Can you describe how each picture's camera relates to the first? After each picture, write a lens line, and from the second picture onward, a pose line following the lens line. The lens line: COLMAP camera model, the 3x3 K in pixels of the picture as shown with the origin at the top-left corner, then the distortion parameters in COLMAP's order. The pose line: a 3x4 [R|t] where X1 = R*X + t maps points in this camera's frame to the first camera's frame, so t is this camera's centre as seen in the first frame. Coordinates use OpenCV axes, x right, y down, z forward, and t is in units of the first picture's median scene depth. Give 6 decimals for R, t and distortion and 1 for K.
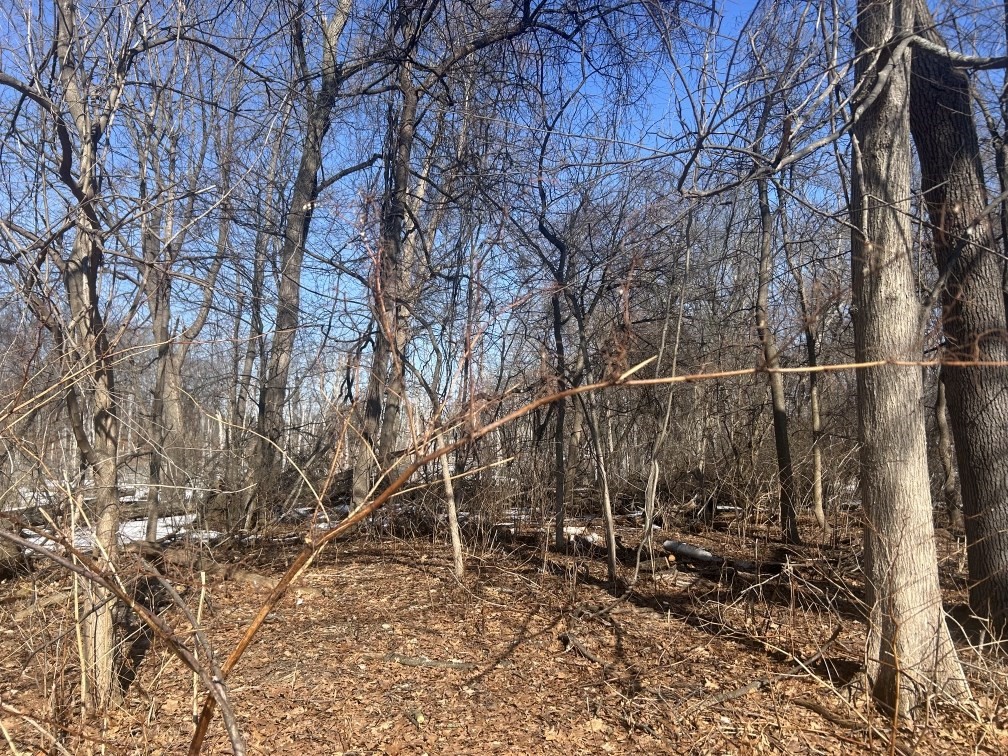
lens RADIAL K [[784.6, 0, 504.0], [0, 784.6, 378.0], [0, 0, 1]] dist [0.006099, 0.001027]
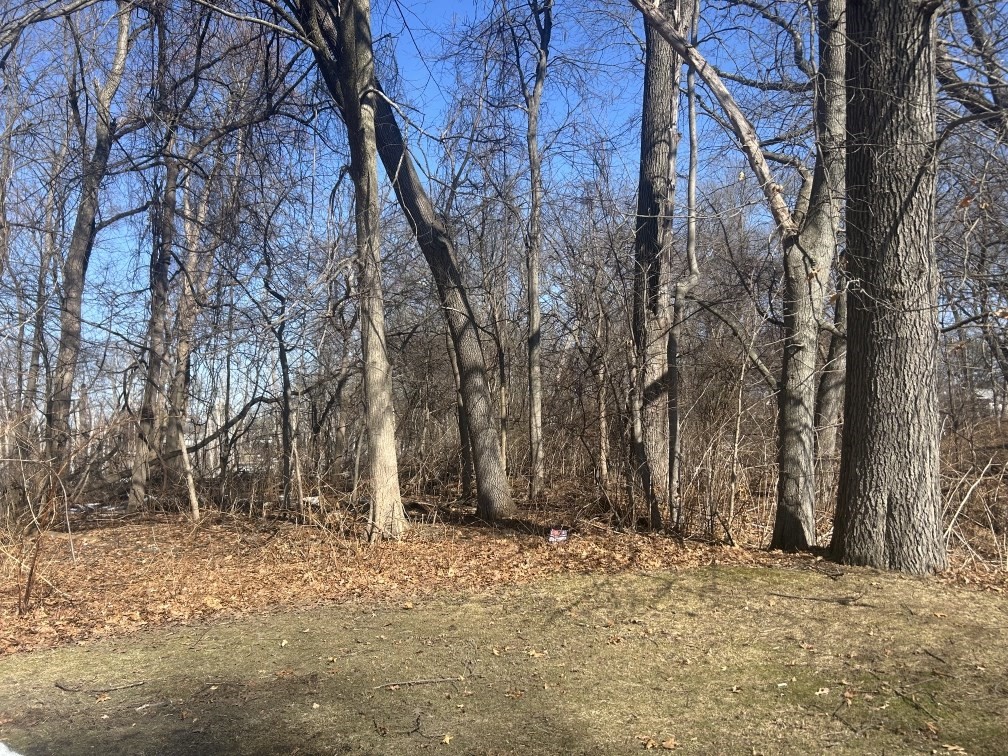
lens RADIAL K [[822.0, 0, 553.1], [0, 822.0, 382.0], [0, 0, 1]] dist [0.001793, -0.001341]
pose [[0.966399, -0.025123, 0.255816, 0.118270], [0.020515, 0.999576, 0.020666, -0.026681], [-0.256227, -0.014724, 0.966505, -0.419440]]
